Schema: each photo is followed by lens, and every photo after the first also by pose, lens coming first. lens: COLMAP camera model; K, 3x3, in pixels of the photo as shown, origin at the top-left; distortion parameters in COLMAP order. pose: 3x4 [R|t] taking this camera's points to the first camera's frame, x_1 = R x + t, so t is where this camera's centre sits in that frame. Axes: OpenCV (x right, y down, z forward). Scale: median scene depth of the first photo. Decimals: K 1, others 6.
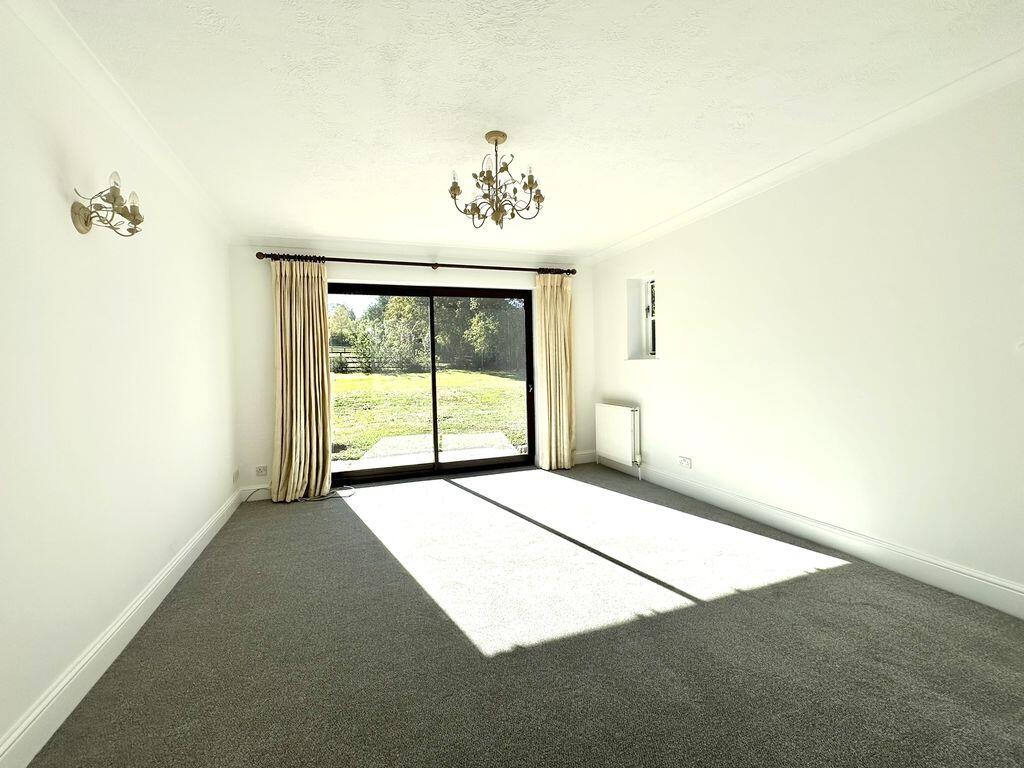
lens RADIAL K [[446.0, 0, 512.0], [0, 446.0, 384.0], [0, 0, 1]] dist [-0.002415, -0.000223]
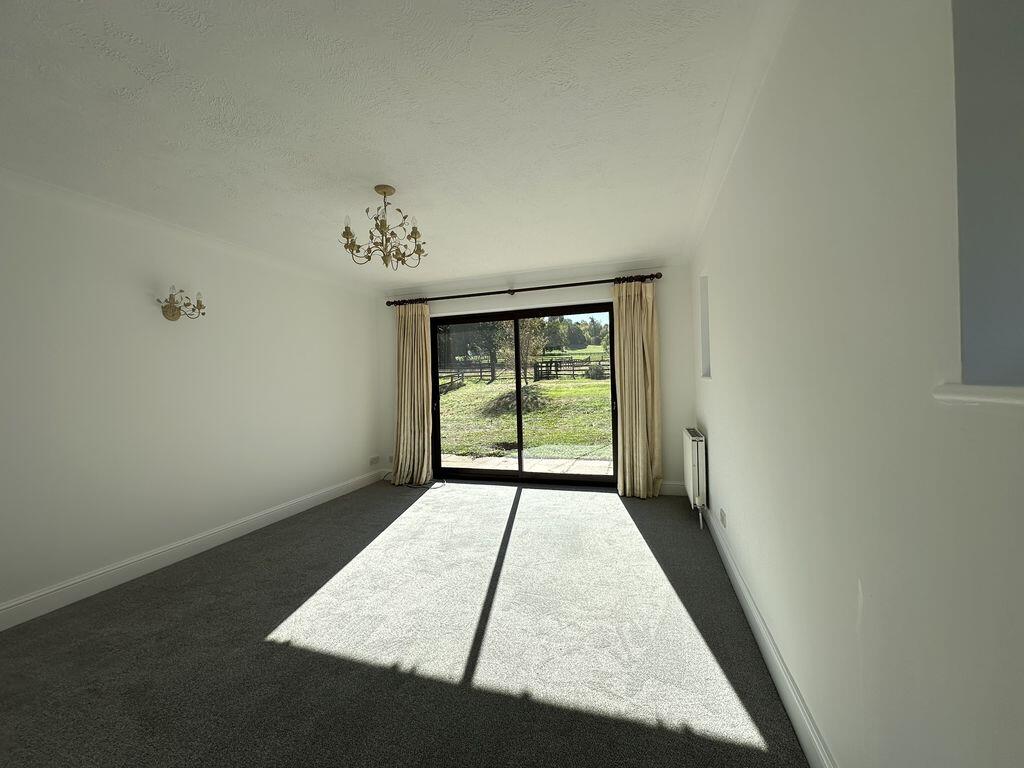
lens RADIAL K [[407.6, 0, 512.0], [0, 407.6, 384.0], [0, 0, 1]] dist [0.000005, -0.000031]
pose [[0.788044, 0.008010, -0.615566, 0.458691], [-0.014411, 0.999881, -0.005439, -0.032786], [0.615450, 0.013157, 0.788066, 0.213766]]
